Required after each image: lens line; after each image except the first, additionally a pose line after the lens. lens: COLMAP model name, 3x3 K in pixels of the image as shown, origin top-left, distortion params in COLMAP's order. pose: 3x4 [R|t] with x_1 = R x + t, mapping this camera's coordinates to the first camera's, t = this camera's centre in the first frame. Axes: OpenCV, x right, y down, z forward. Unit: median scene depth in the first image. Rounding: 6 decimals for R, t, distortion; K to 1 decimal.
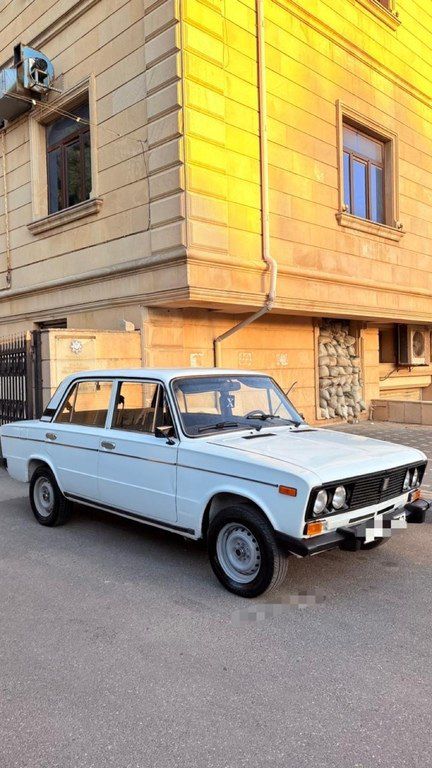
lens RADIAL K [[581.0, 0, 210.4], [0, 581.0, 381.9], [0, 0, 1]] dist [0.026349, -0.023830]
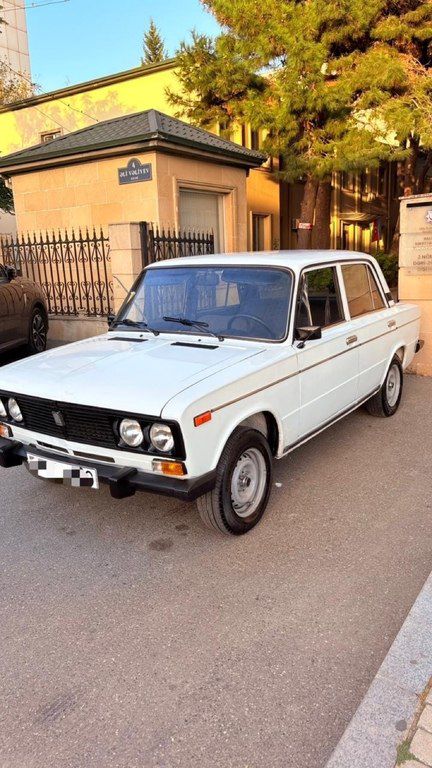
lens RADIAL K [[581.0, 0, 215.8], [0, 581.0, 385.4], [0, 0, 1]] dist [0.026349, -0.023830]
pose [[0.176519, 0.219605, -0.959487, 0.507714], [0.019449, 0.973825, 0.226465, -0.019184], [0.984105, -0.058636, 0.167628, 0.509337]]
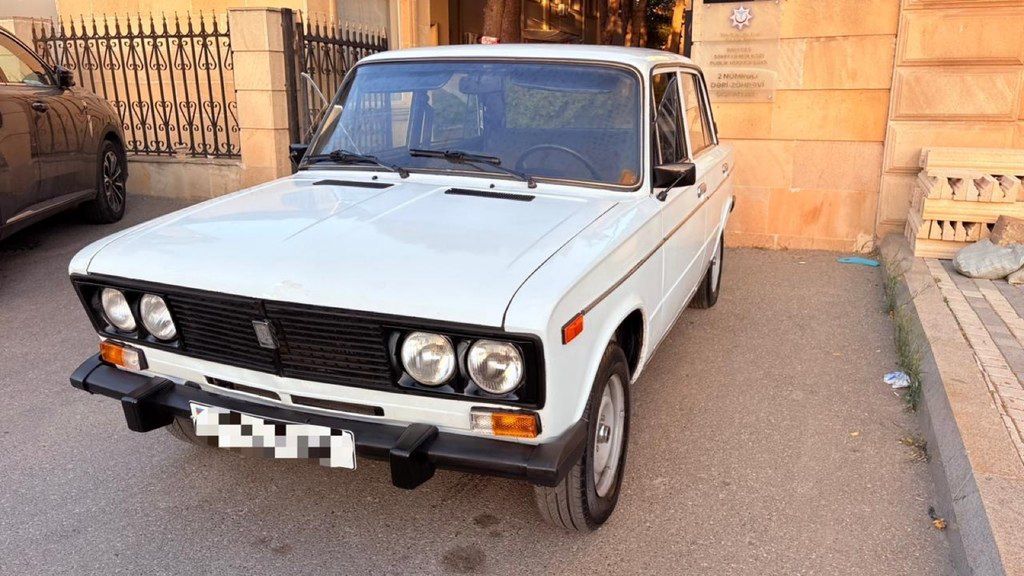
lens RADIAL K [[774.7, 0, 516.6], [0, 774.7, 287.2], [0, 0, 1]] dist [0.026349, -0.023830]
pose [[0.388565, 0.243903, -0.888554, 0.388877], [-0.019722, 0.966311, 0.256622, 0.003049], [0.921210, -0.082190, 0.380285, 0.452511]]
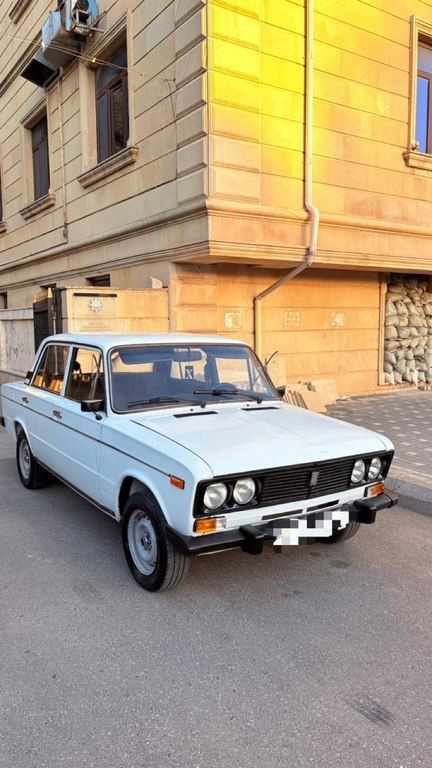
lens RADIAL K [[581.0, 0, 216.4], [0, 581.0, 388.6], [0, 0, 1]] dist [0.026349, -0.023830]
pose [[0.979834, 0.037501, -0.196261, 0.151931], [-0.019018, 0.995274, 0.095230, -0.016687], [0.198904, -0.089577, 0.975917, 0.068439]]
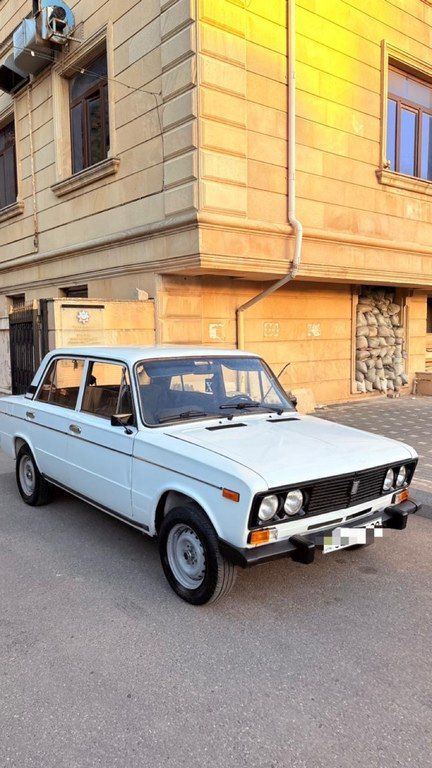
lens RADIAL K [[581.0, 0, 219.9], [0, 581.0, 388.3], [0, 0, 1]] dist [0.026349, -0.023830]
pose [[0.994873, 0.023092, -0.098464, 0.084730], [-0.015392, 0.996814, 0.078259, -0.019573], [0.099958, -0.076342, 0.992059, 0.052420]]
